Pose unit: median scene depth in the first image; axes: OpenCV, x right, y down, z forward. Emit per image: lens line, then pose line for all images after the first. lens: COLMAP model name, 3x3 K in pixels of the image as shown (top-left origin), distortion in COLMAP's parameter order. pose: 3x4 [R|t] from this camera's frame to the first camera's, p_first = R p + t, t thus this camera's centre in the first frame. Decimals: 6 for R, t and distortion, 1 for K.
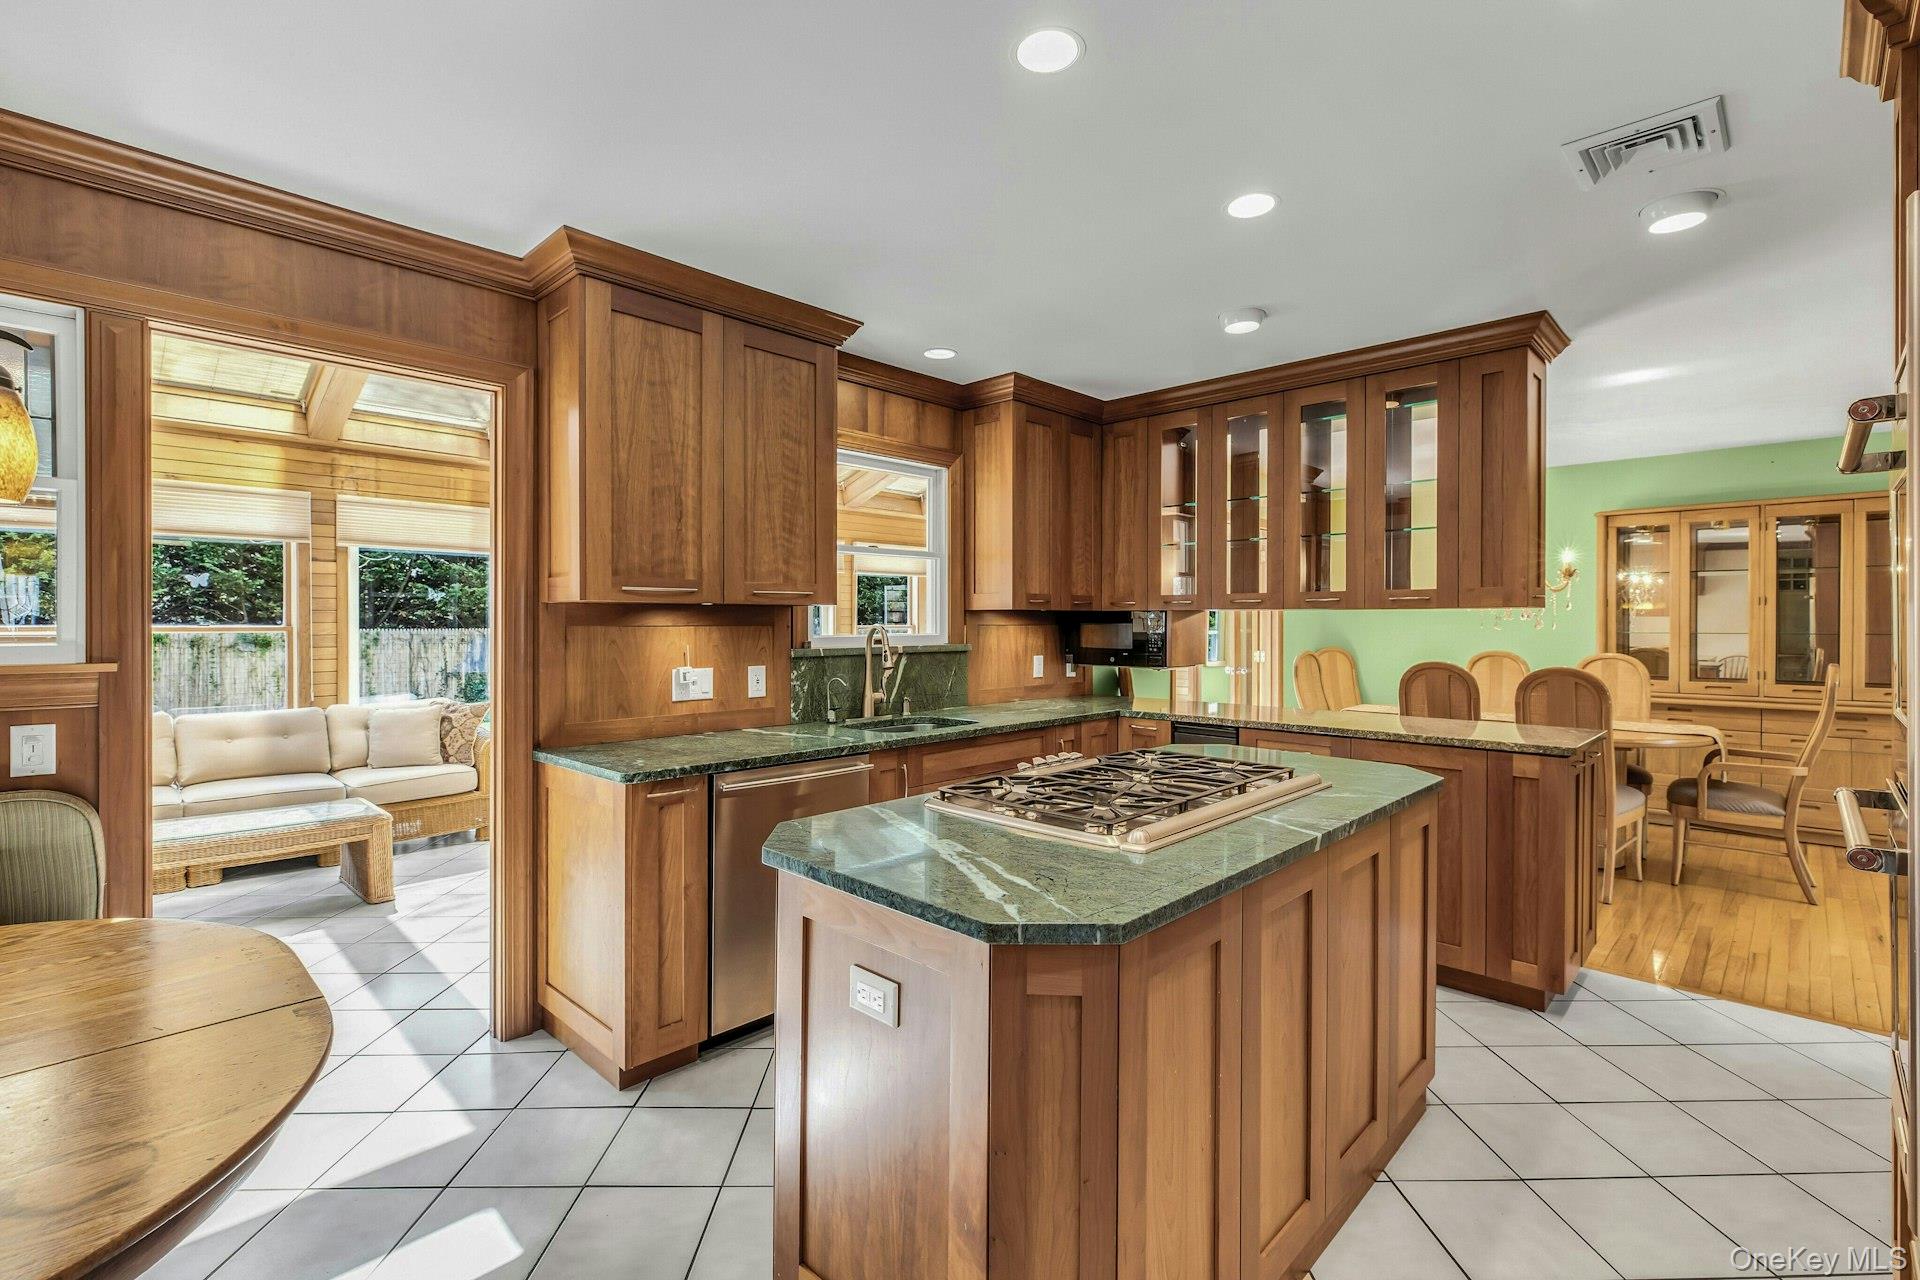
lens RADIAL K [[865.2, 0, 970.1], [0, 865.2, 626.8], [0, 0, 1]] dist [0.007968, -0.000182]
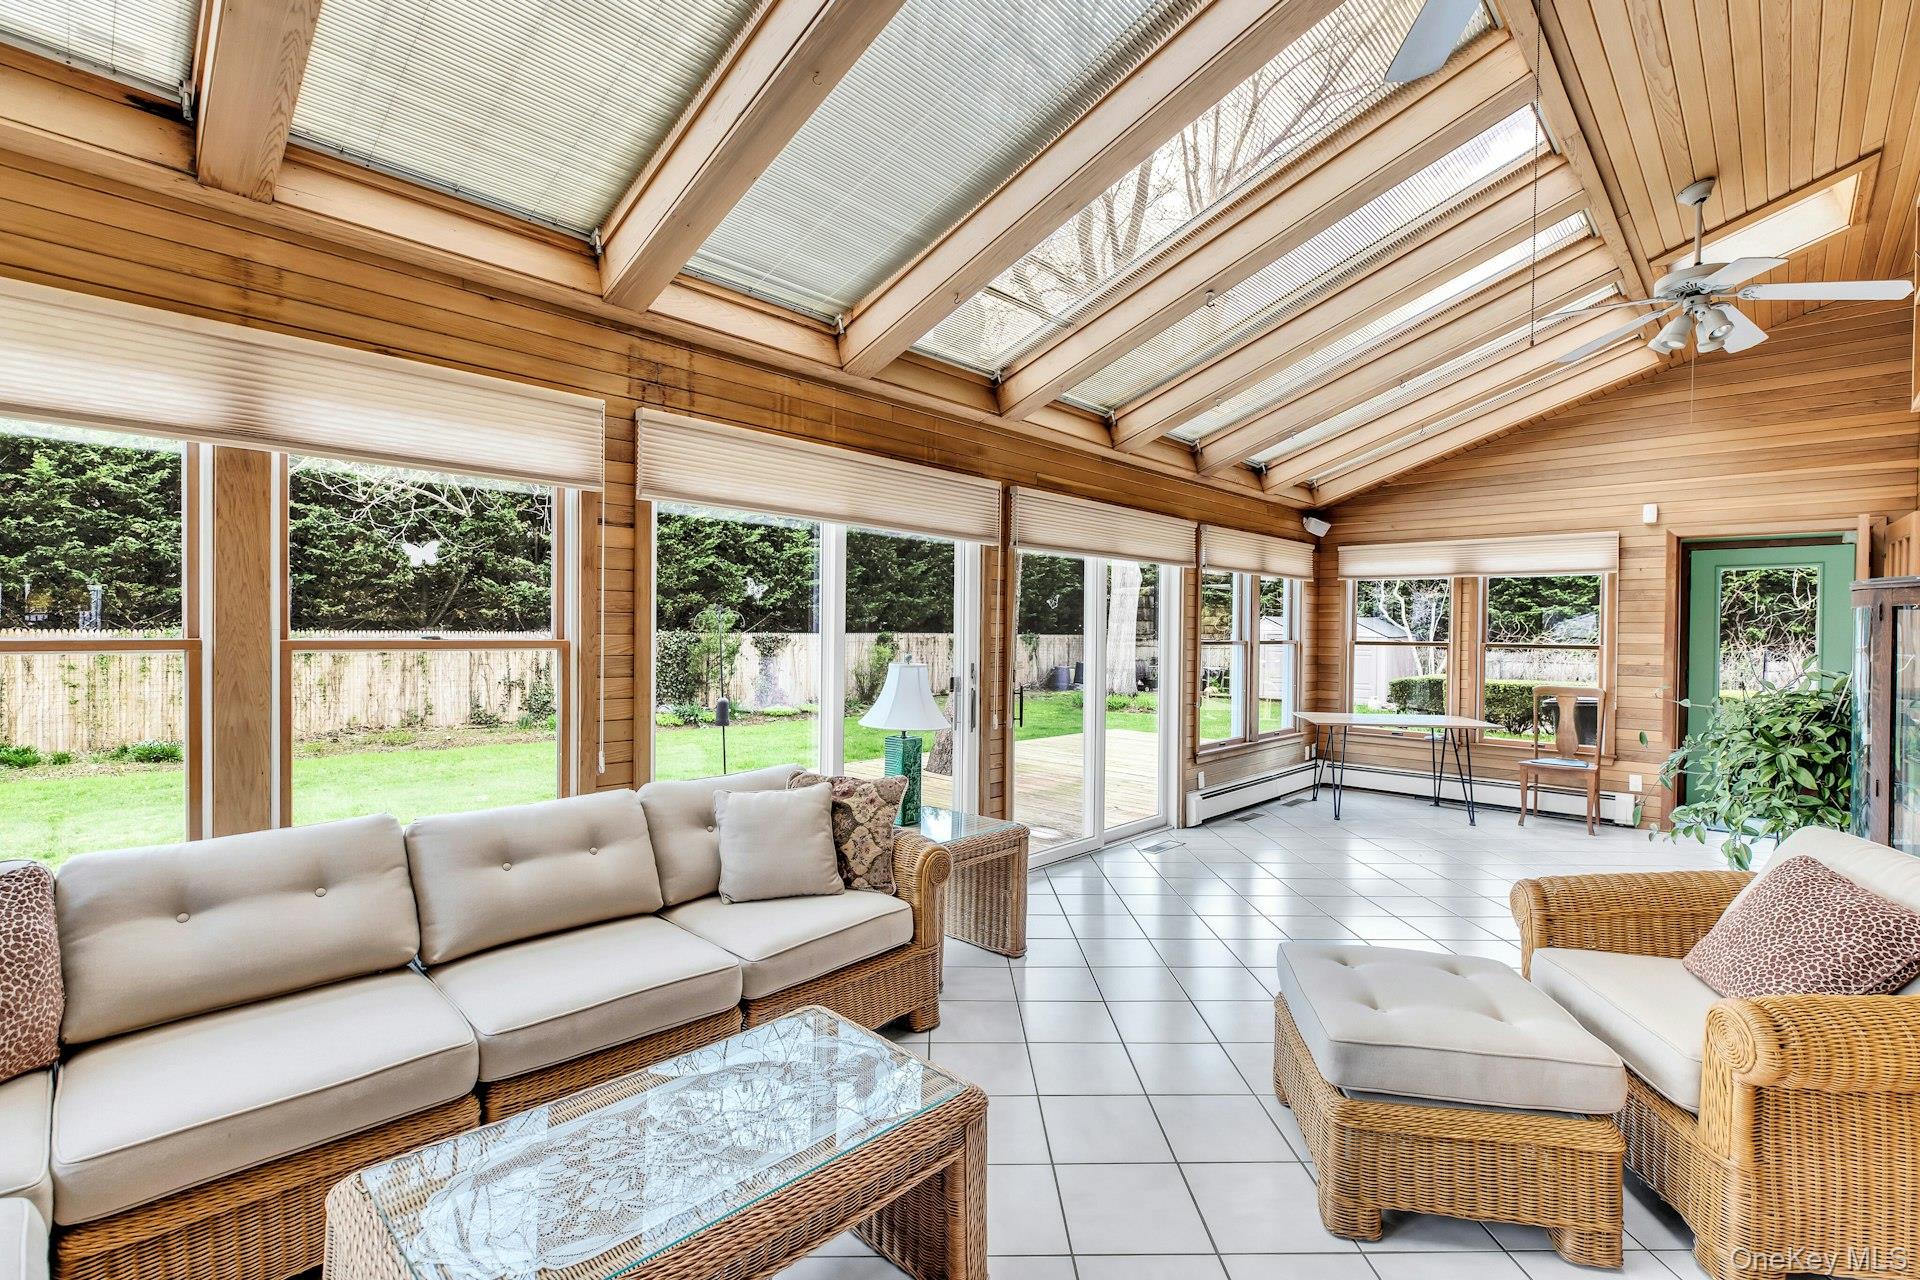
lens RADIAL K [[865.2, 0, 965.4], [0, 865.2, 640.4], [0, 0, 1]] dist [0.007968, -0.000182]
pose [[0.999918, 0.012517, 0.002640, -0.514899], [-0.012539, 0.999886, 0.008384, -0.008099], [-0.002535, -0.008416, 0.999961, 0.430587]]
